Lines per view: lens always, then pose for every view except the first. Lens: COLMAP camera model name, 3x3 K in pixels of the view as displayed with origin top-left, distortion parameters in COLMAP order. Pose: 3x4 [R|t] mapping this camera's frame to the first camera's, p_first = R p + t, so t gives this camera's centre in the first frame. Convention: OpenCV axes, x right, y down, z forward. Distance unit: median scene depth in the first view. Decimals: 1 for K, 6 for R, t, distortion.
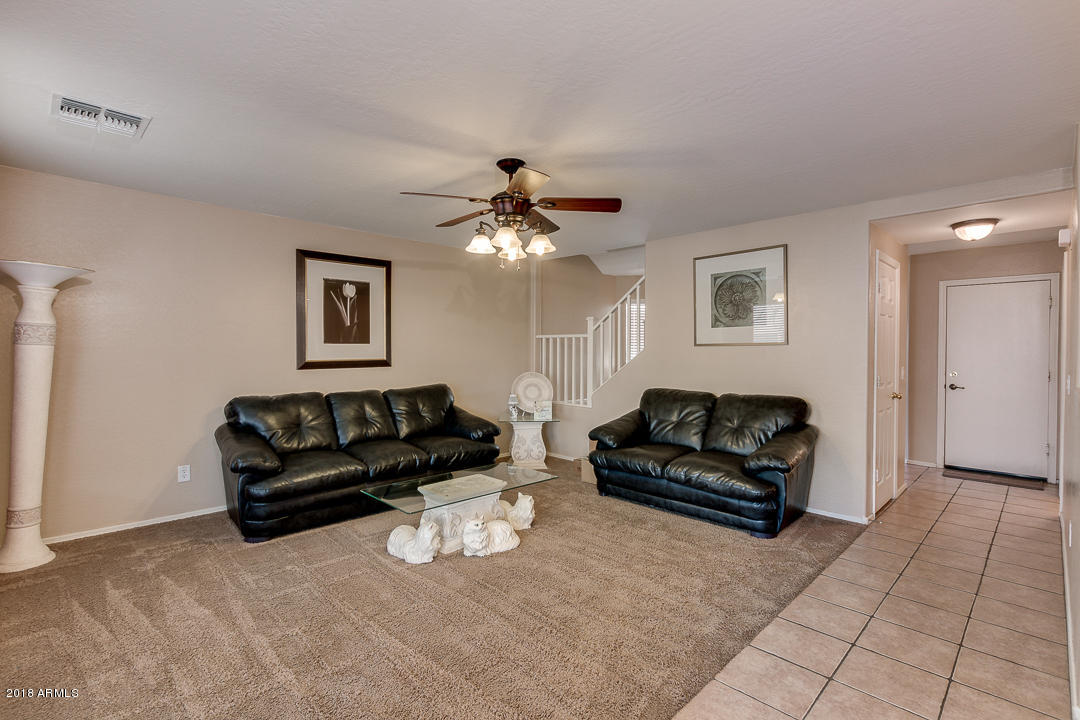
lens RADIAL K [[502.1, 0, 542.1], [0, 502.1, 358.4], [0, 0, 1]] dist [0.001603, -0.001019]
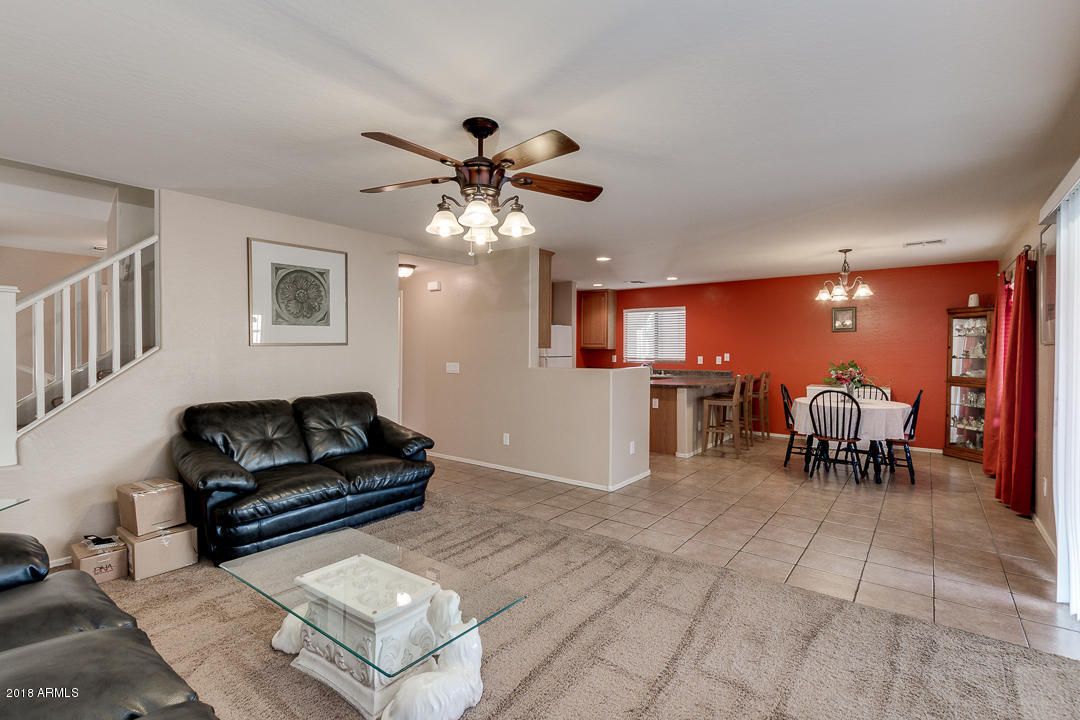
lens RADIAL K [[502.1, 0, 541.6], [0, 502.1, 354.2], [0, 0, 1]] dist [0.001603, -0.001019]
pose [[-0.131998, -0.031724, 0.990742, -0.617896], [-0.000381, 0.999489, 0.031953, -0.040070], [-0.991250, 0.003840, -0.131943, 0.686724]]
